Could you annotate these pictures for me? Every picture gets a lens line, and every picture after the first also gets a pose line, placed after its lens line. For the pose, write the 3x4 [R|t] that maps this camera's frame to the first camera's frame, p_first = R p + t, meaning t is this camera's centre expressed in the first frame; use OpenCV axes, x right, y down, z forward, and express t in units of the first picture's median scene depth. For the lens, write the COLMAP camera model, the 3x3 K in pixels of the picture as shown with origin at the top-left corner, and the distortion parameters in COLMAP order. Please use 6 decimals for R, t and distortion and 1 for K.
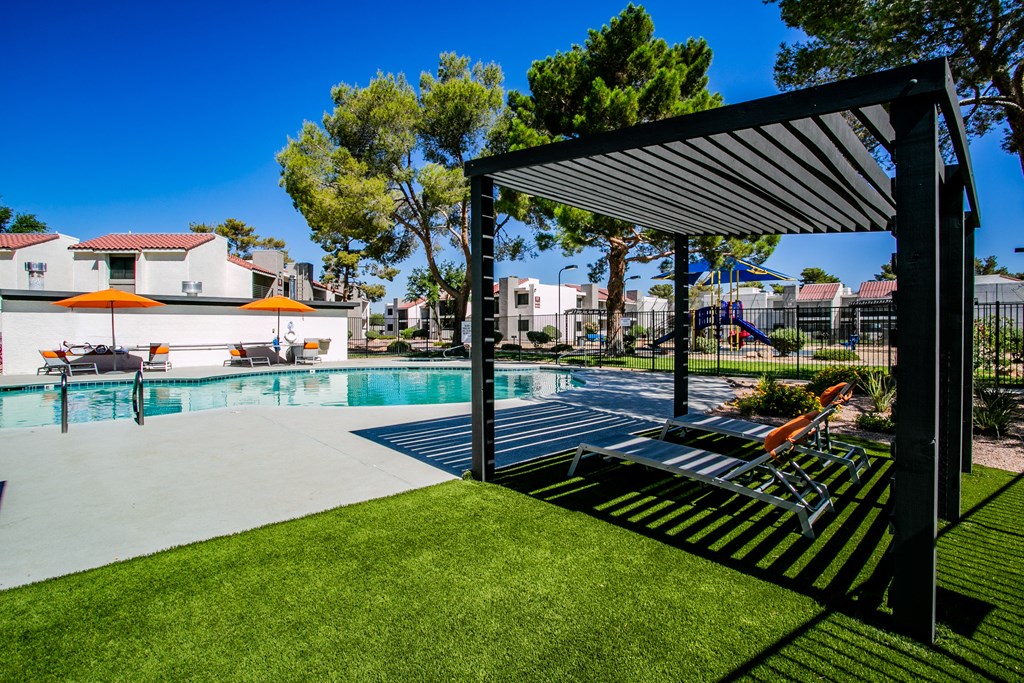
lens RADIAL K [[506.4, 0, 512.2], [0, 506.4, 332.0], [0, 0, 1]] dist [-0.024659, 0.000211]
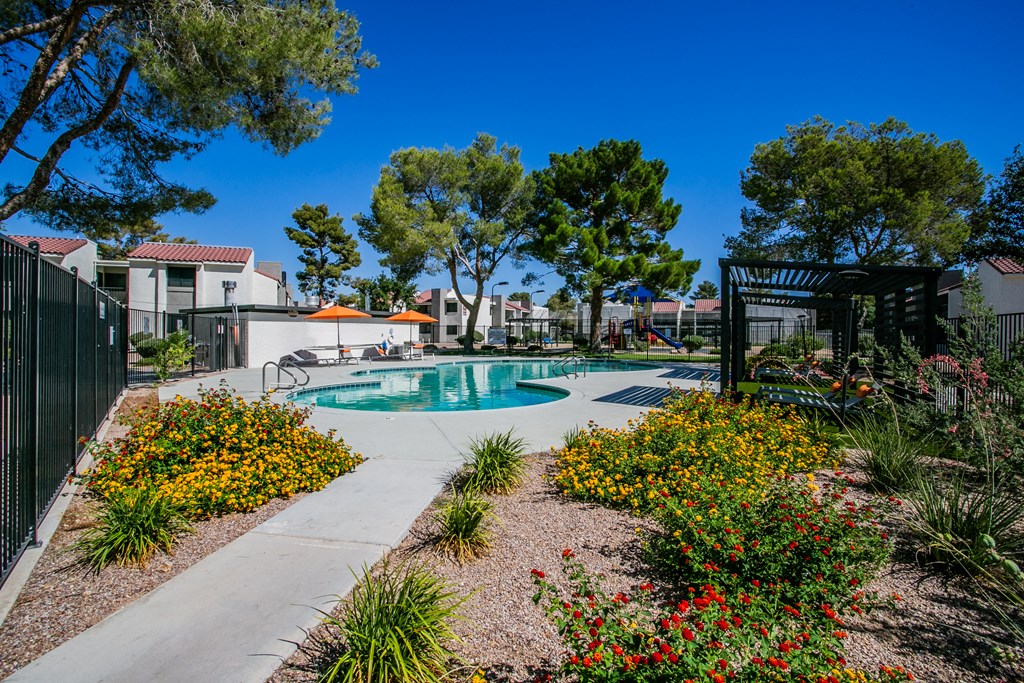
lens RADIAL K [[506.4, 0, 512.2], [0, 506.4, 332.0], [0, 0, 1]] dist [-0.024659, 0.000211]
pose [[0.947221, 0.007370, 0.320497, -0.515146], [-0.005371, 0.999960, -0.007122, -0.002100], [-0.320537, 0.005024, 0.947223, -0.344913]]
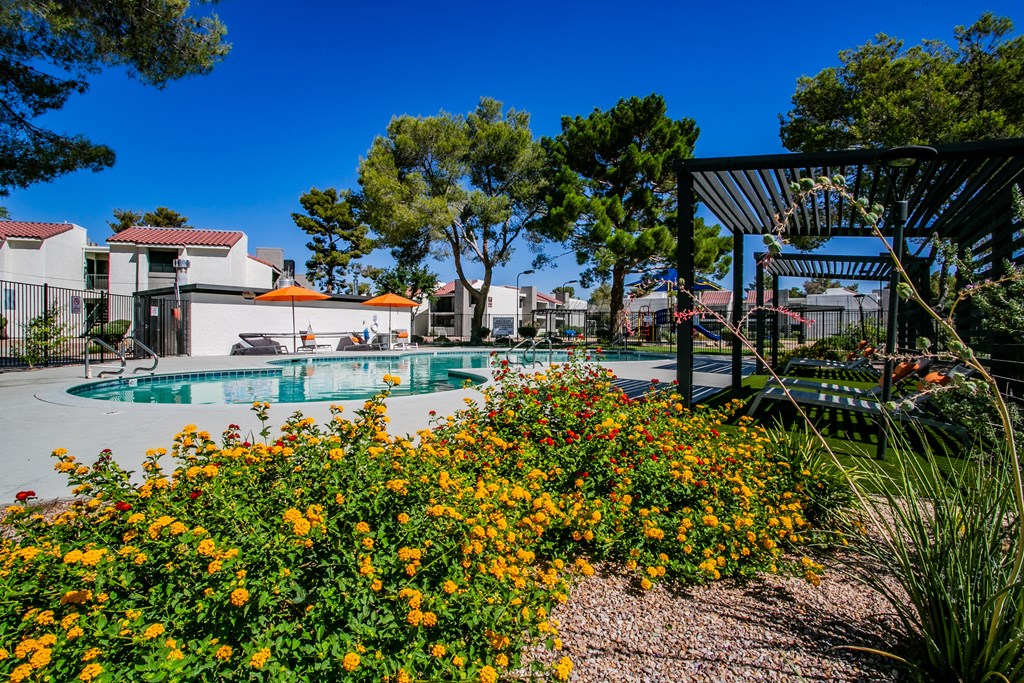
lens RADIAL K [[516.6, 0, 512.4], [0, 516.6, 331.3], [0, 0, 1]] dist [-0.033909, 0.014138]
pose [[0.973639, 0.007153, 0.227983, -0.366531], [-0.006620, 0.999973, -0.003103, 0.017846], [-0.227999, 0.001512, 0.973660, -0.240822]]
